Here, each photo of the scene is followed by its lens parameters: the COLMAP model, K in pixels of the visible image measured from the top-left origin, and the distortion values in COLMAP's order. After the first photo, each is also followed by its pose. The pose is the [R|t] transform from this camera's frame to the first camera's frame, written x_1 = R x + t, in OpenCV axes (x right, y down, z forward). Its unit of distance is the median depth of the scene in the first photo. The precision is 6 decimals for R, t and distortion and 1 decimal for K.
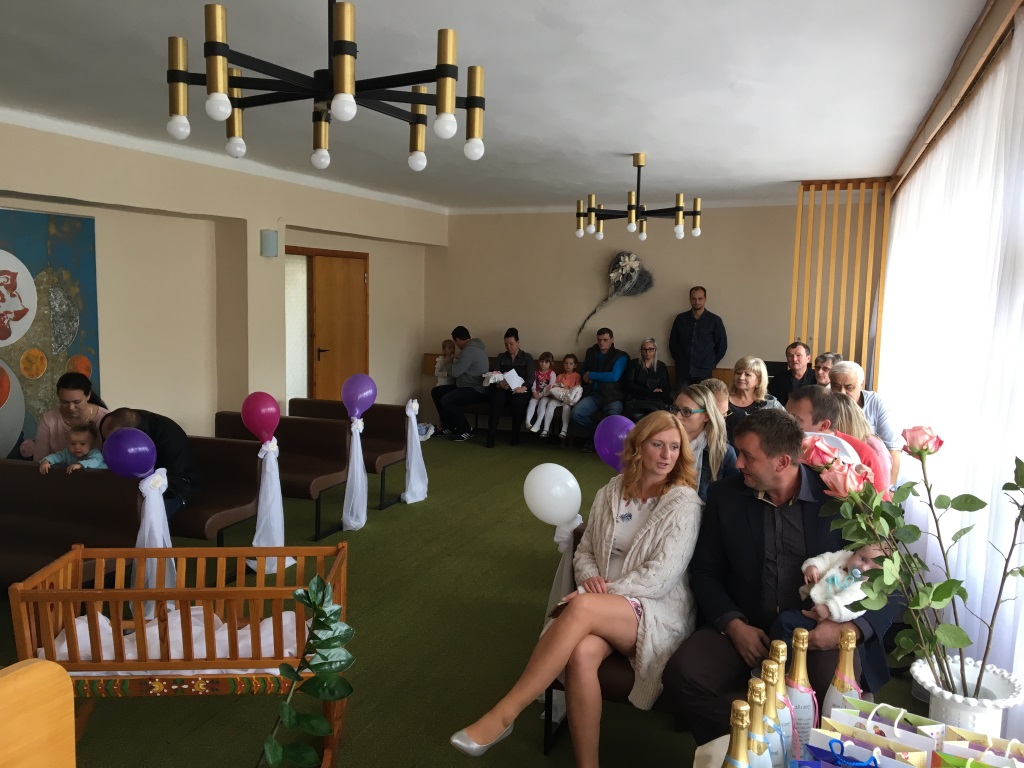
lens RADIAL K [[876.2, 0, 512.0], [0, 876.2, 384.0], [0, 0, 1]] dist [-0.003584, -0.005079]
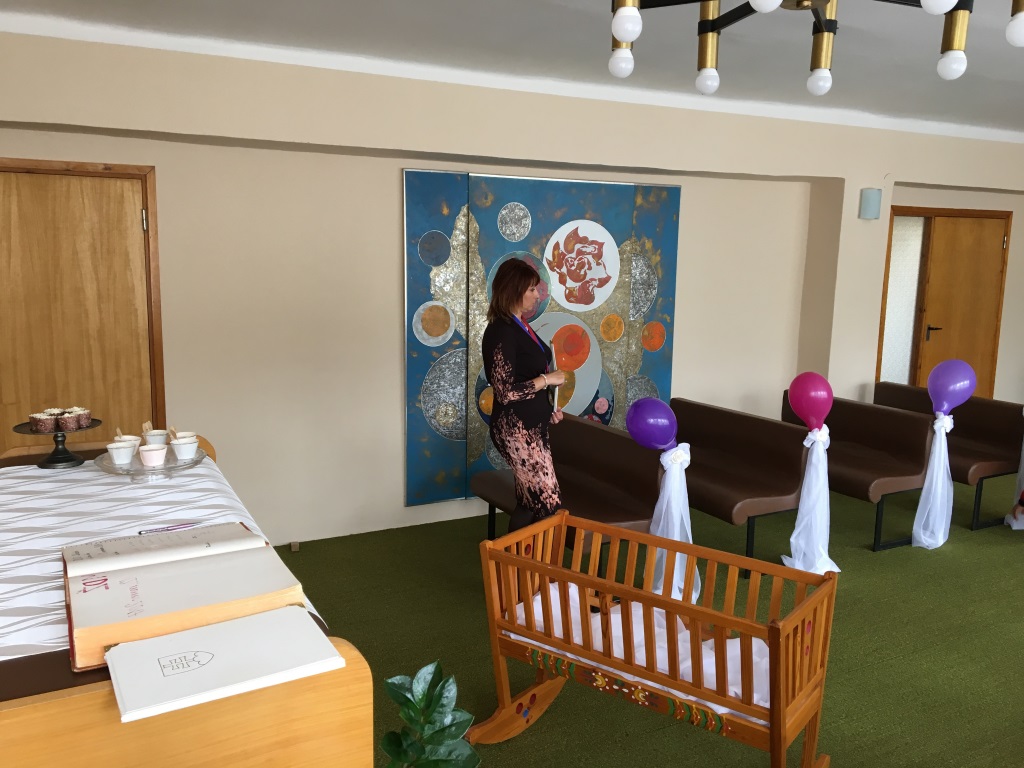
lens RADIAL K [[850.5, 0, 512.0], [0, 850.5, 384.0], [0, 0, 1]] dist [0.115383, -0.147581]
pose [[0.746652, 0.095518, -0.658321, 0.057642], [-0.071128, 0.995427, 0.063758, -0.013055], [0.661401, -0.000780, 0.750032, 0.138404]]
